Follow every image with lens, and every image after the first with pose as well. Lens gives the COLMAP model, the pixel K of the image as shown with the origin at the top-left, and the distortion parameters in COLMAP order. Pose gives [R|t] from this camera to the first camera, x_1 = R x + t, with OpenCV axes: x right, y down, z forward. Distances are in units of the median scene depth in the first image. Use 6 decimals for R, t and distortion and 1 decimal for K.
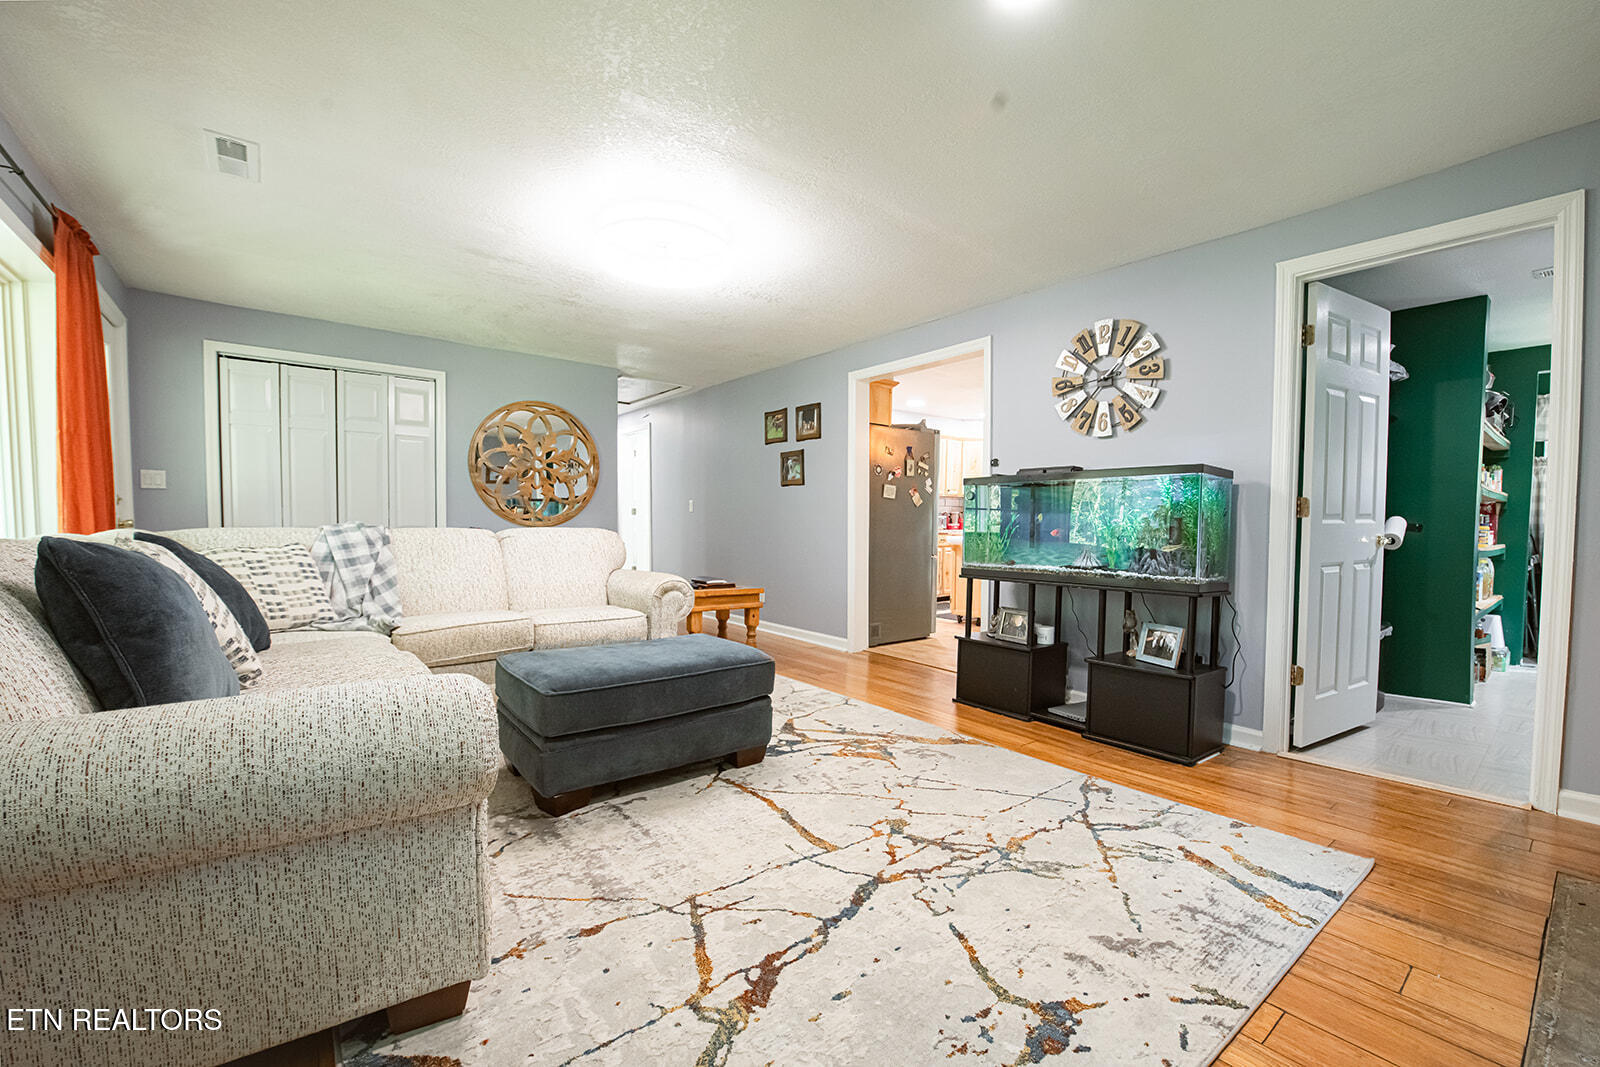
lens RADIAL K [[655.9, 0, 801.0], [0, 655.9, 542.0], [0, 0, 1]] dist [-0.012252, -0.000110]
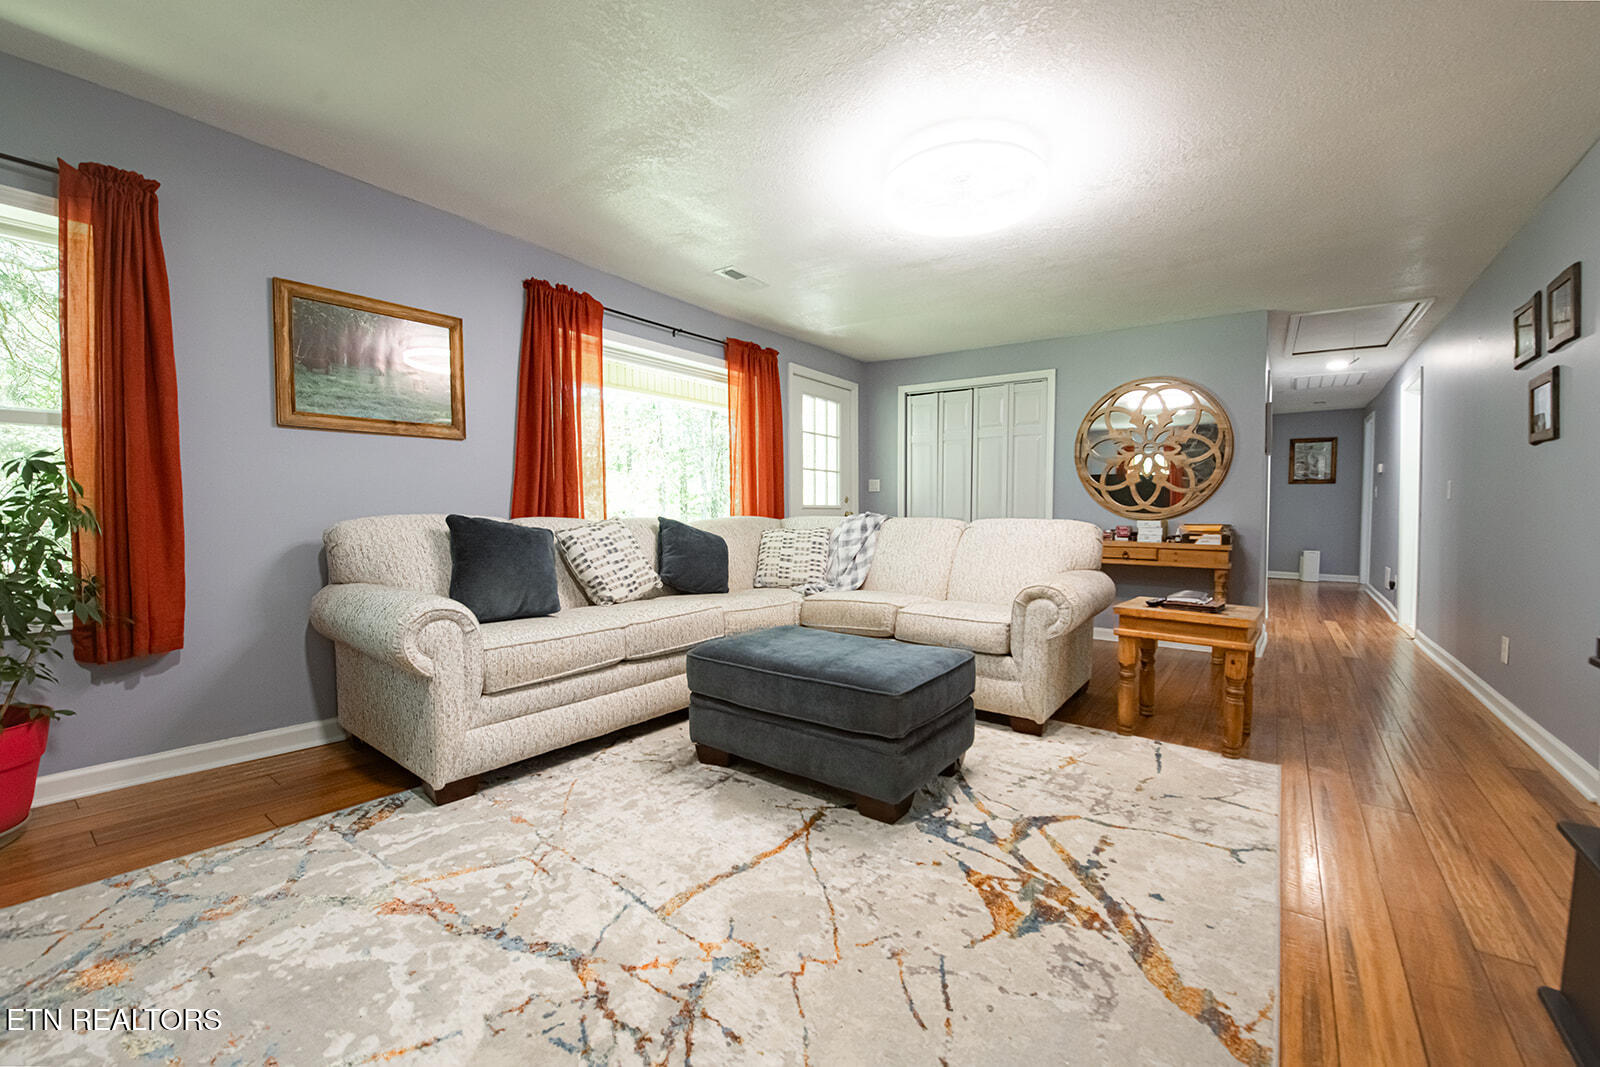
lens RADIAL K [[631.2, 0, 803.1], [0, 631.2, 530.2], [0, 0, 1]] dist [-0.011725, -0.000301]
pose [[0.282796, 0.023406, -0.958894, 0.556115], [-0.033061, 0.999346, 0.014643, -0.012023], [0.958610, 0.027561, 0.283385, 0.631477]]
